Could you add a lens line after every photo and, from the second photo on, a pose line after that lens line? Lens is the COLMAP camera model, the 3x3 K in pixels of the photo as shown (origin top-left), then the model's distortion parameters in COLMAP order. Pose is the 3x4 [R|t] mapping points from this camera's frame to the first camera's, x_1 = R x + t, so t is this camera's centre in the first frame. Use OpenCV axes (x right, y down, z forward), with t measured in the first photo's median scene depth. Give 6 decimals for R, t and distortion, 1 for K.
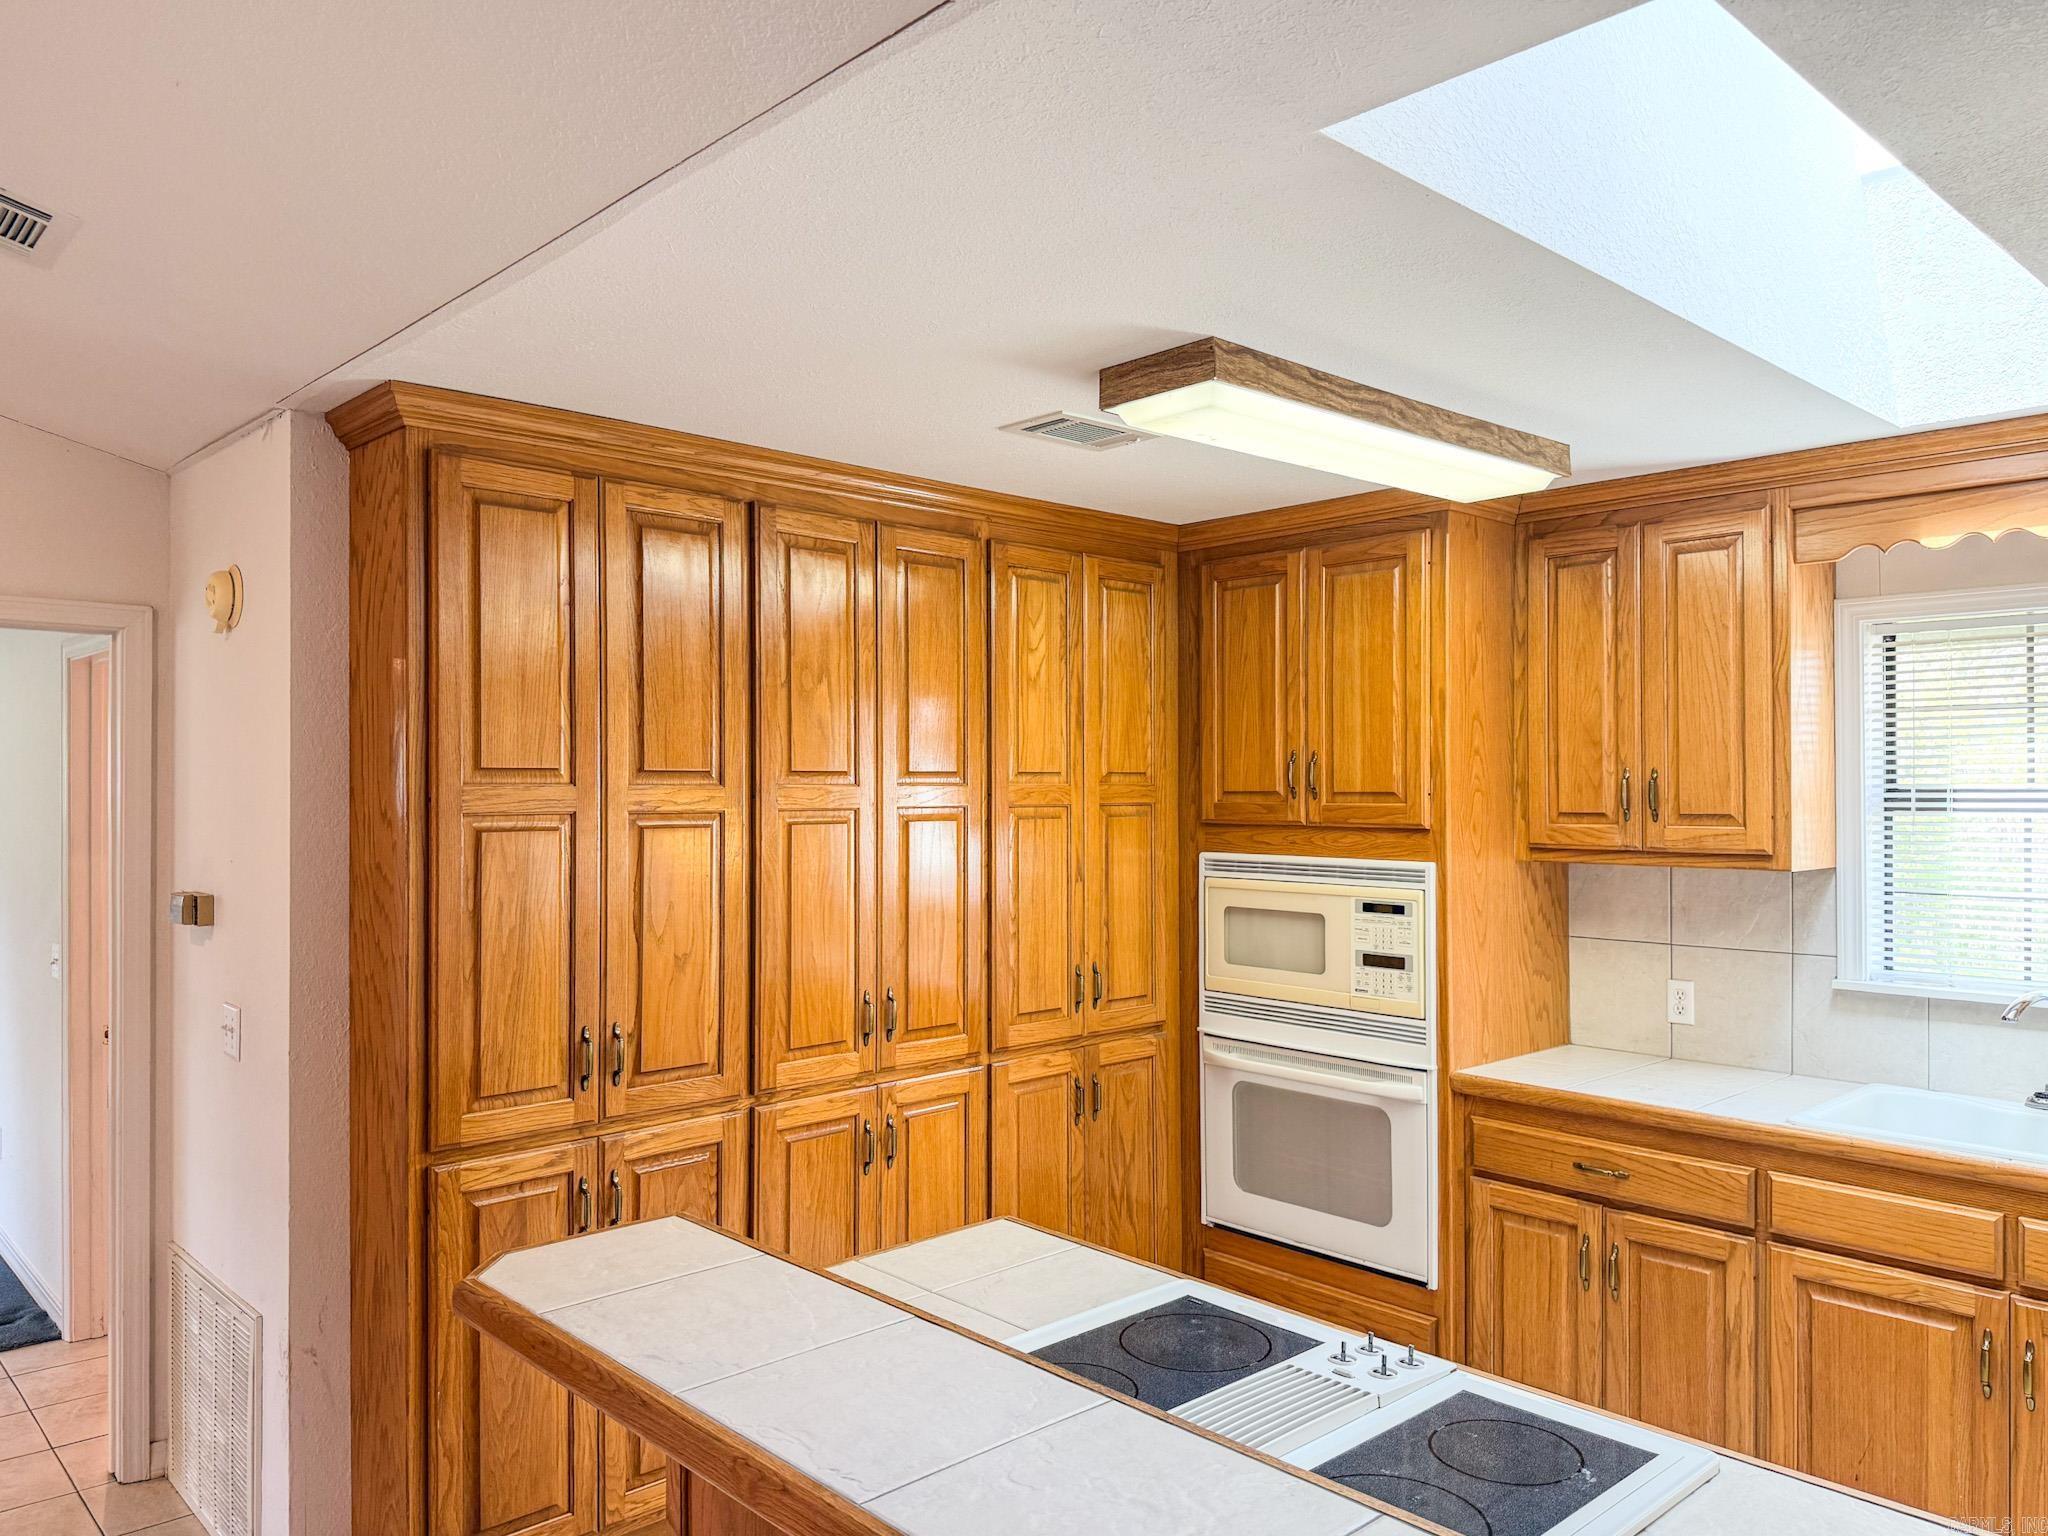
lens RADIAL K [[1453.0, 0, 1050.7], [0, 1453.0, 779.4], [0, 0, 1]] dist [0.038290, -0.065470]
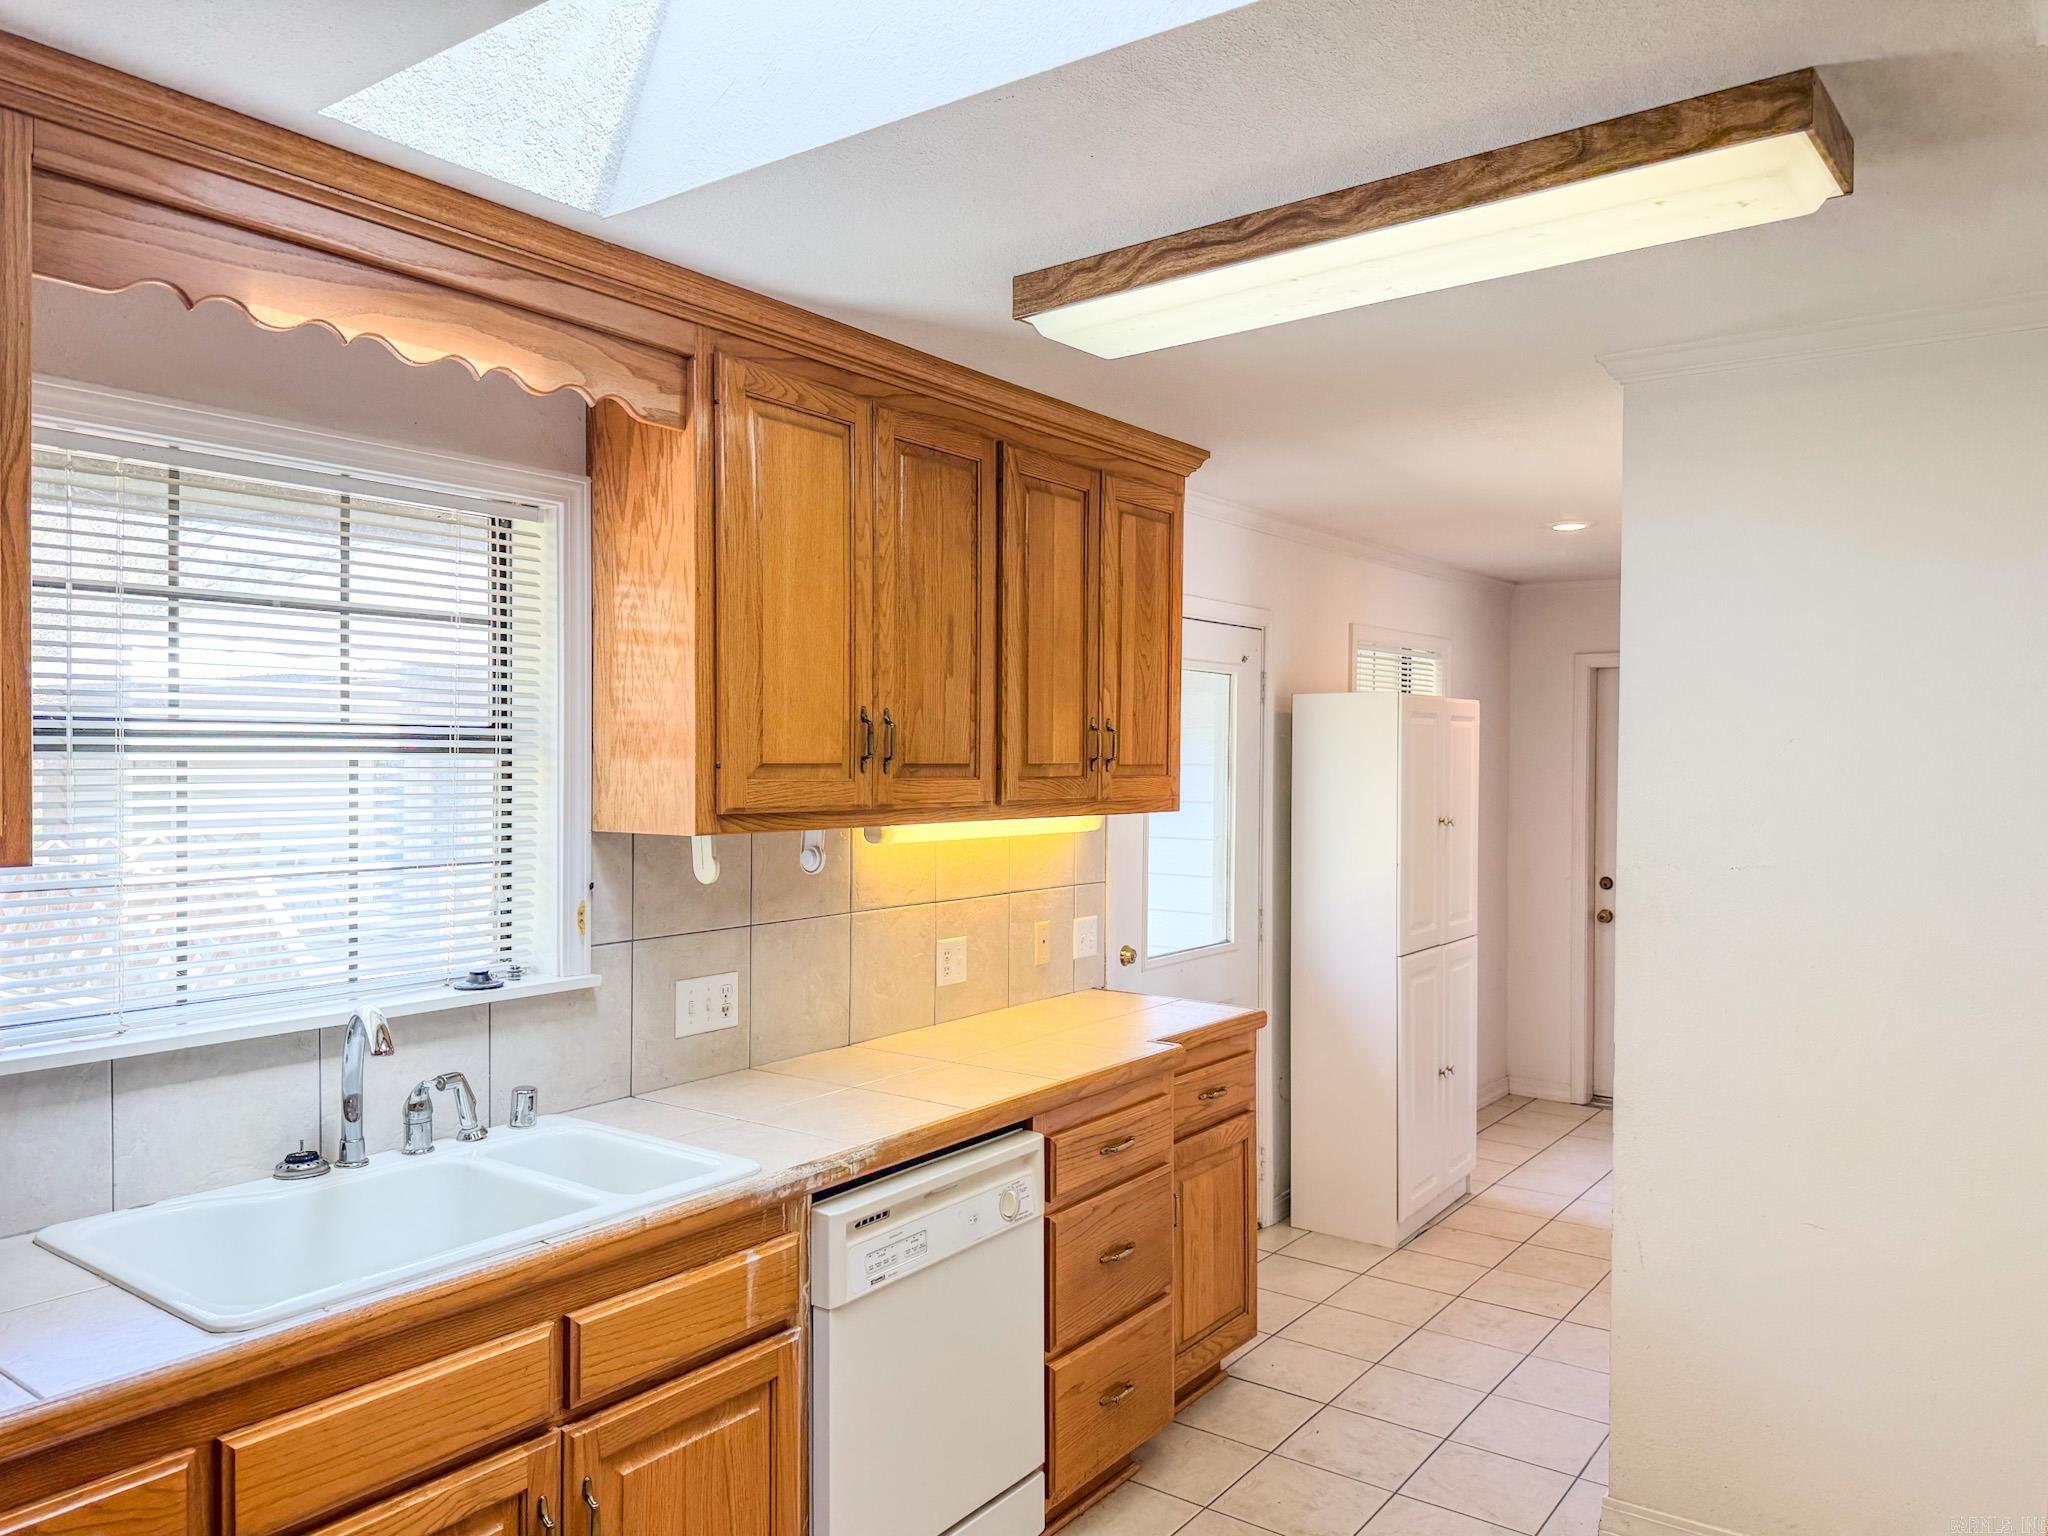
lens RADIAL K [[1453.0, 0, 1050.7], [0, 1453.0, 779.4], [0, 0, 1]] dist [0.038290, -0.065470]
pose [[-0.166717, -0.020023, 0.985801, -0.055889], [-0.011874, 0.999762, 0.018298, 0.017014], [-0.985933, -0.008655, -0.166915, 0.681083]]
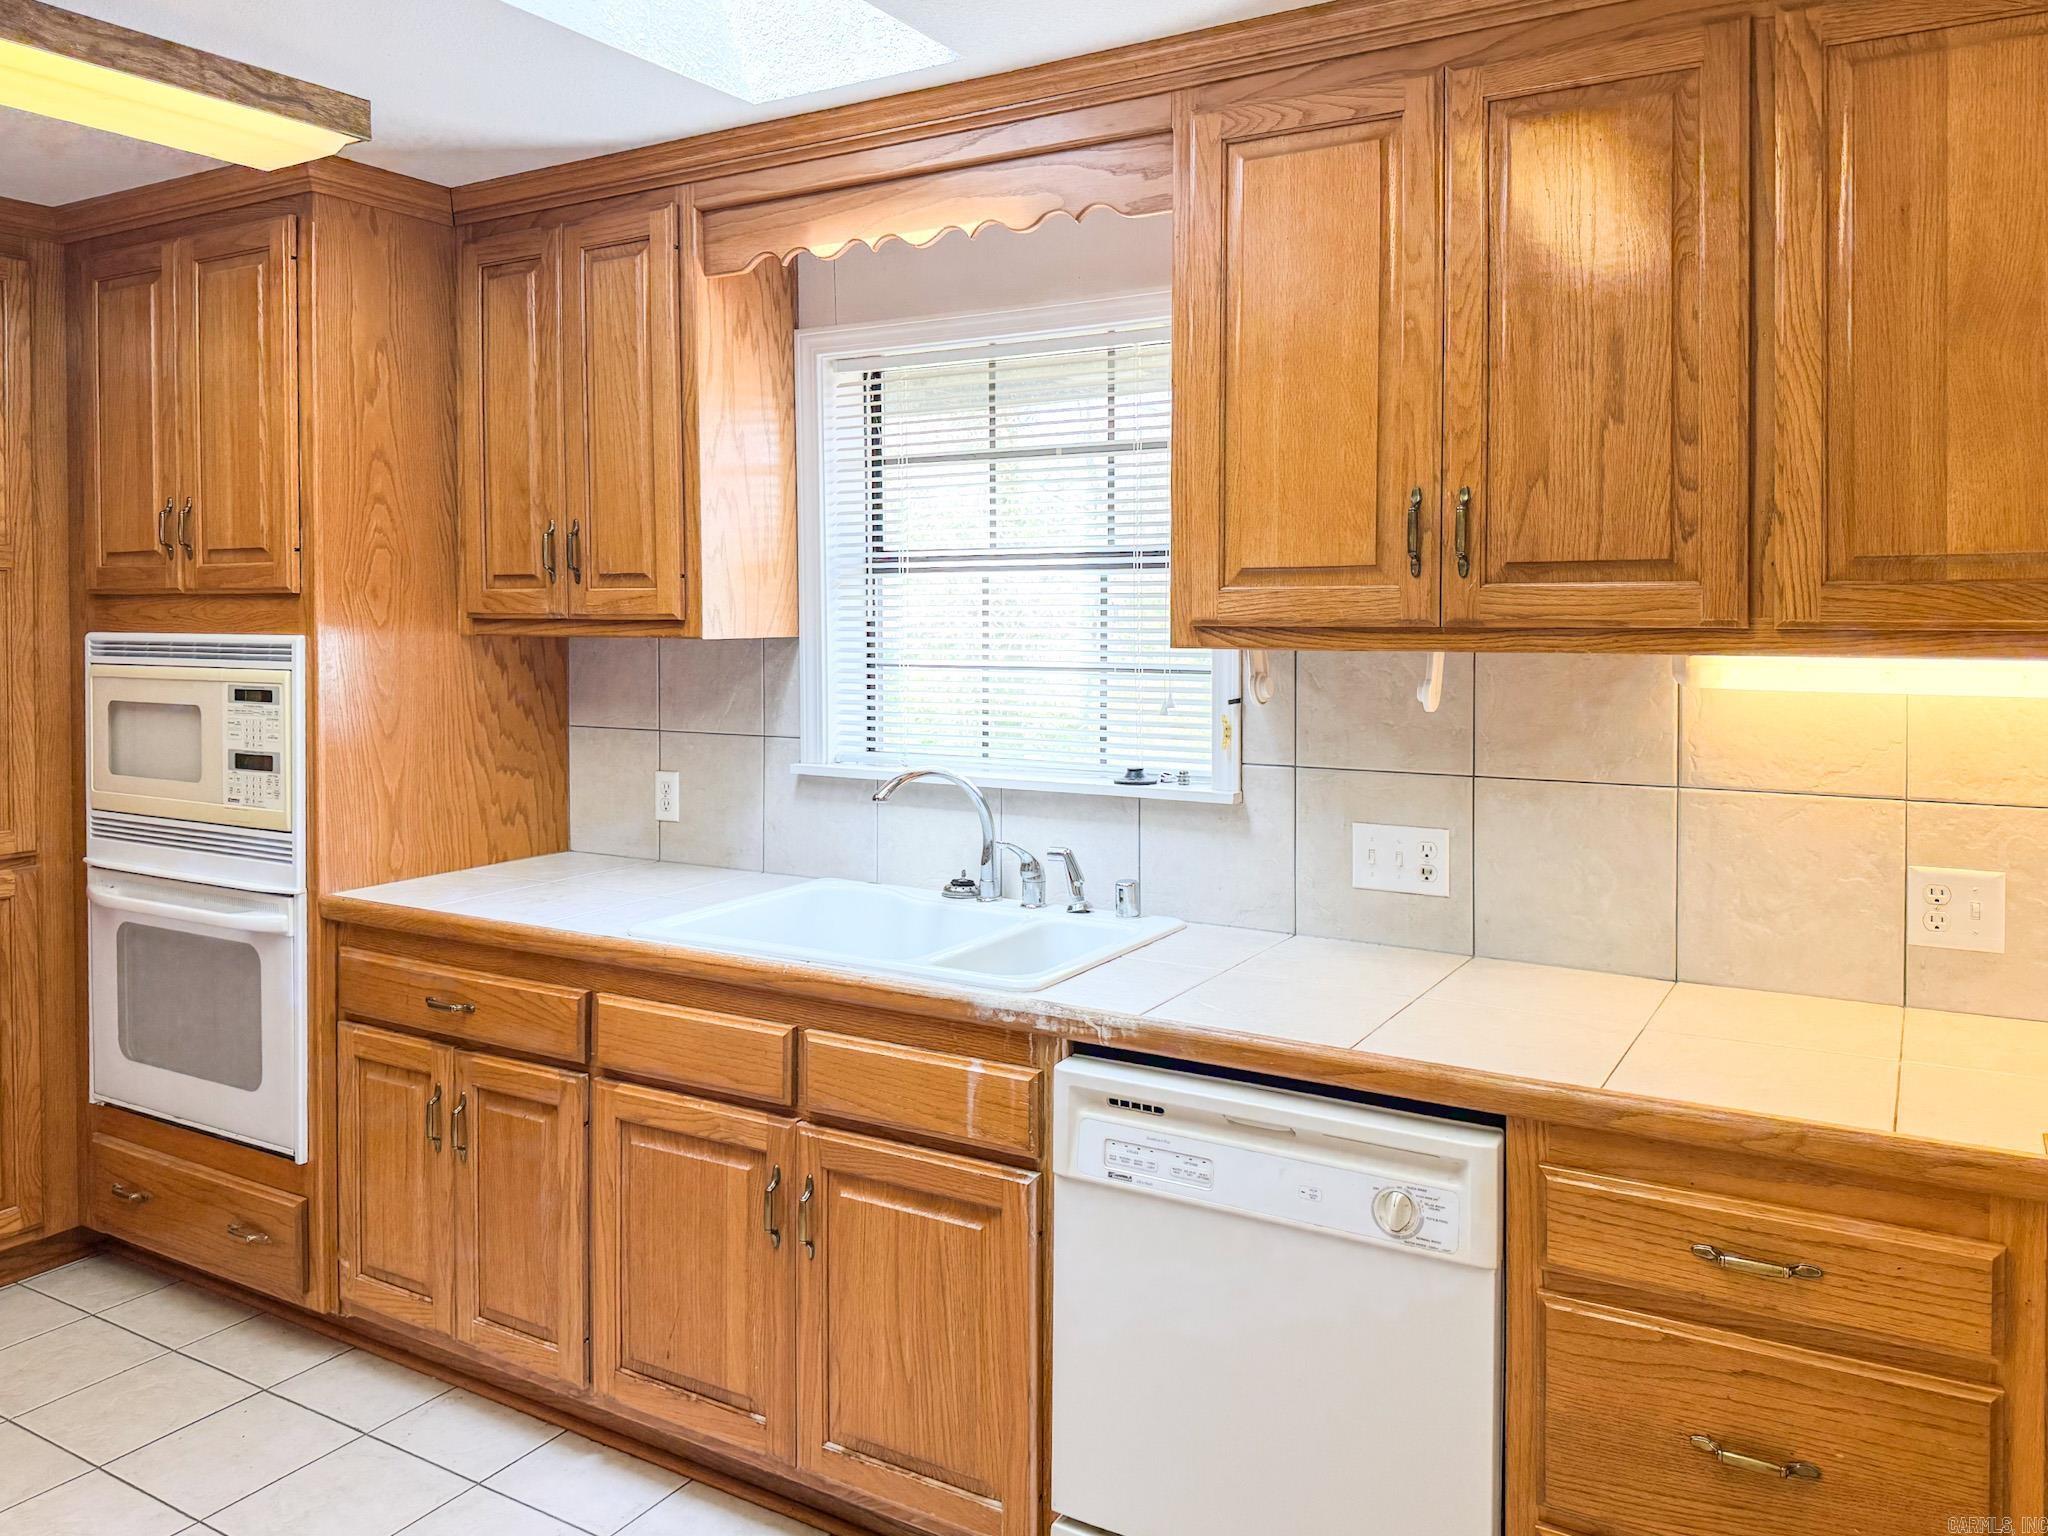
lens RADIAL K [[1436.4, 0, 1066.6], [0, 1436.4, 652.5], [0, 0, 1]] dist [0.063523, -0.059915]
pose [[0.961063, -0.010836, 0.276117, 0.445130], [0.001315, 0.999399, 0.034646, 0.039387], [-0.276326, -0.032934, 0.960499, 0.119938]]
